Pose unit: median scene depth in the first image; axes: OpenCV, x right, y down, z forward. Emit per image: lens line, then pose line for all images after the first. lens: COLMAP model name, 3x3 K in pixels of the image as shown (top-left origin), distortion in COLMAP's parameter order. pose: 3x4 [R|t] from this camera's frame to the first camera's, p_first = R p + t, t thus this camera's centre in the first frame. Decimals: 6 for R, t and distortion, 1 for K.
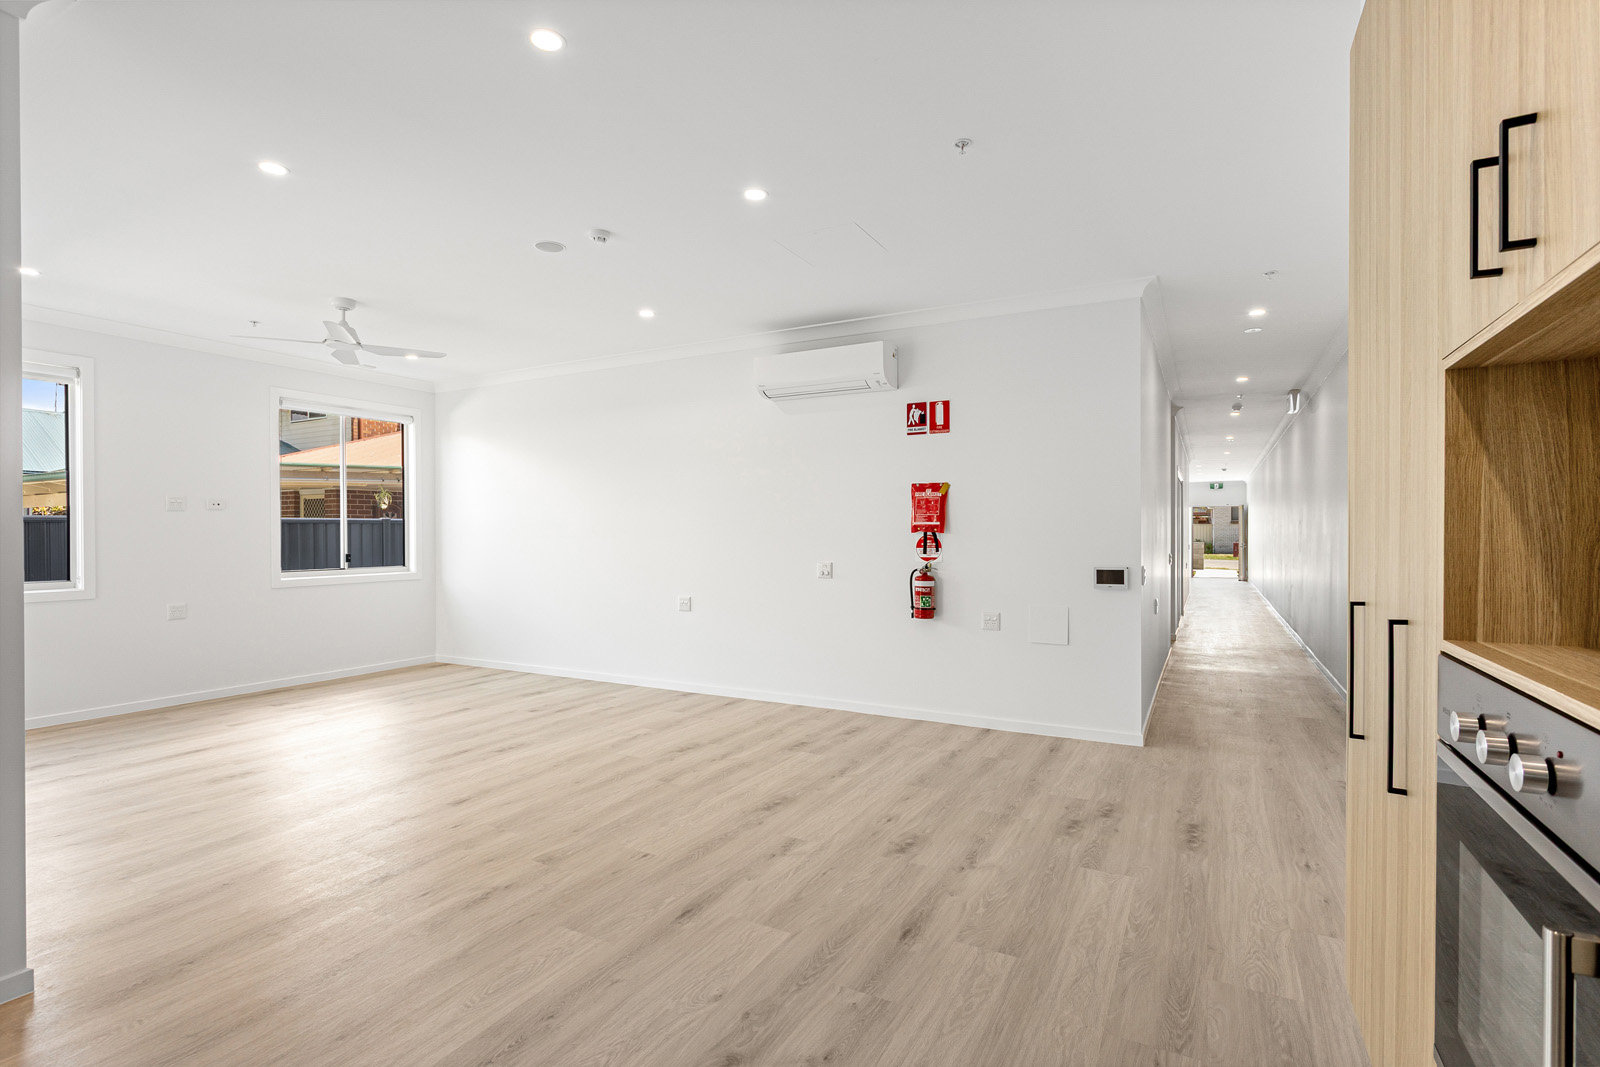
lens RADIAL K [[757.2, 0, 796.0], [0, 757.2, 531.5], [0, 0, 1]] dist [-0.002678, 0.000012]
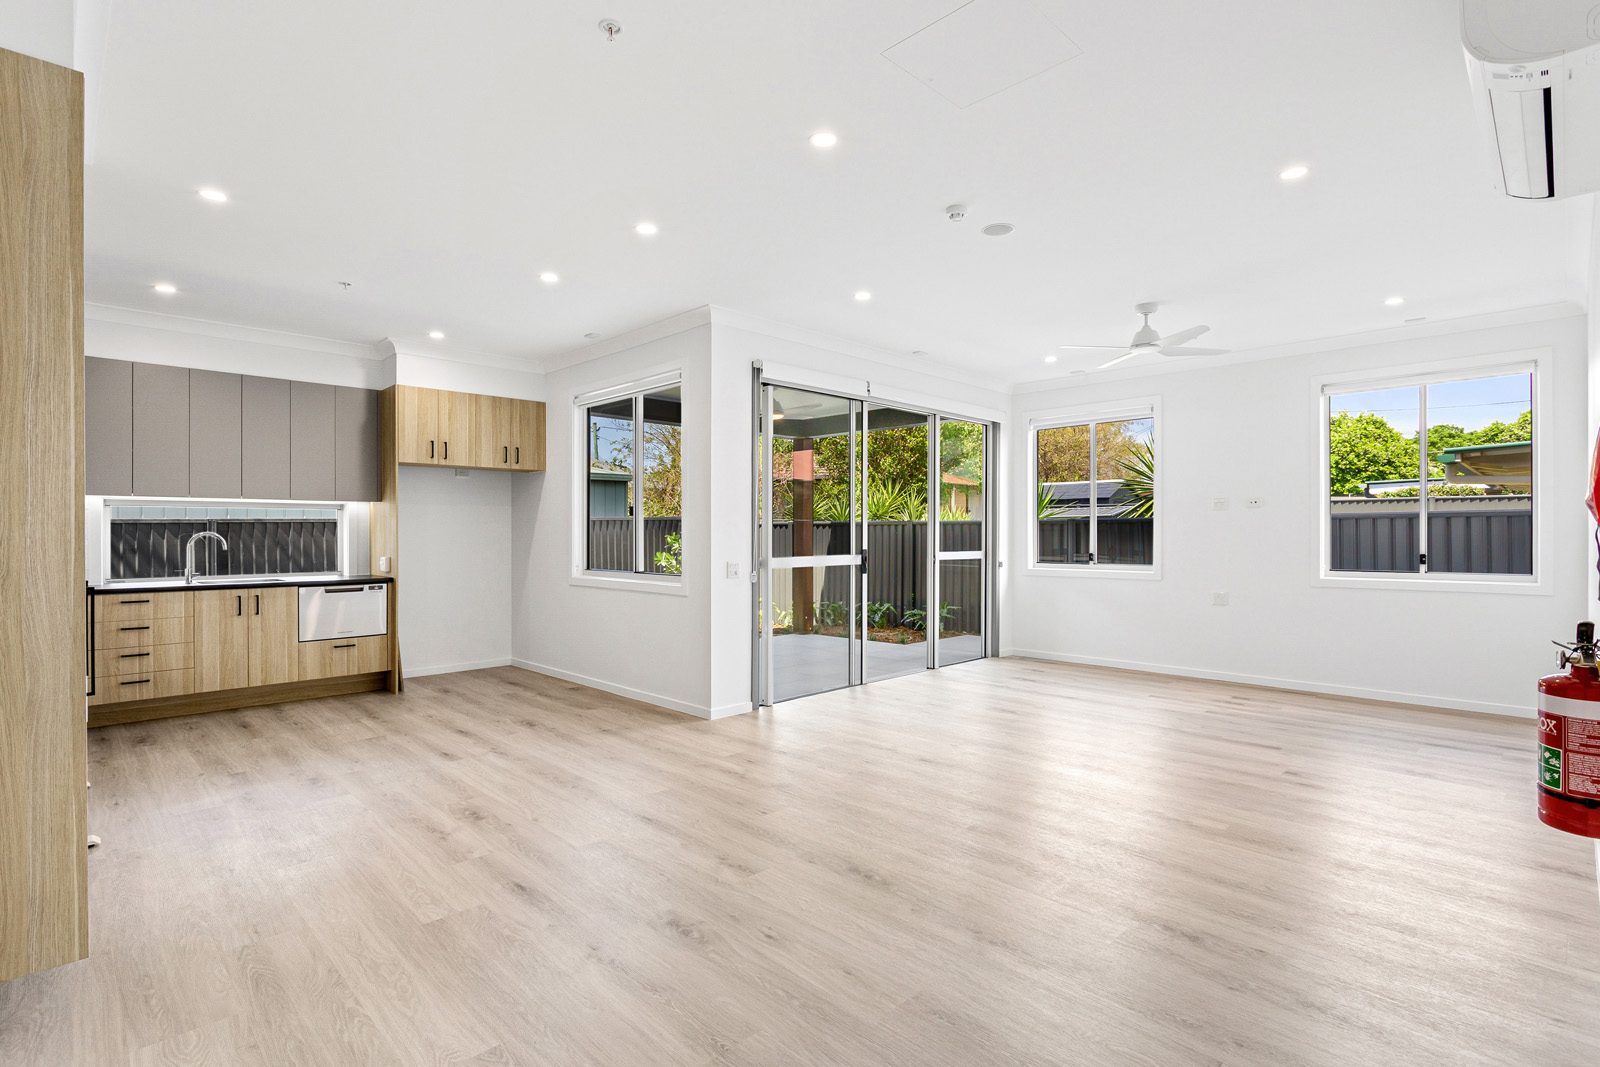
lens RADIAL K [[757.2, 0, 797.0], [0, 757.2, 530.6], [0, 0, 1]] dist [-0.002678, 0.000012]
pose [[-0.281305, -0.003167, -0.959613, 0.864733], [0.008361, 0.999949, -0.005751, 0.005960], [0.959582, -0.009641, -0.281264, 1.331994]]
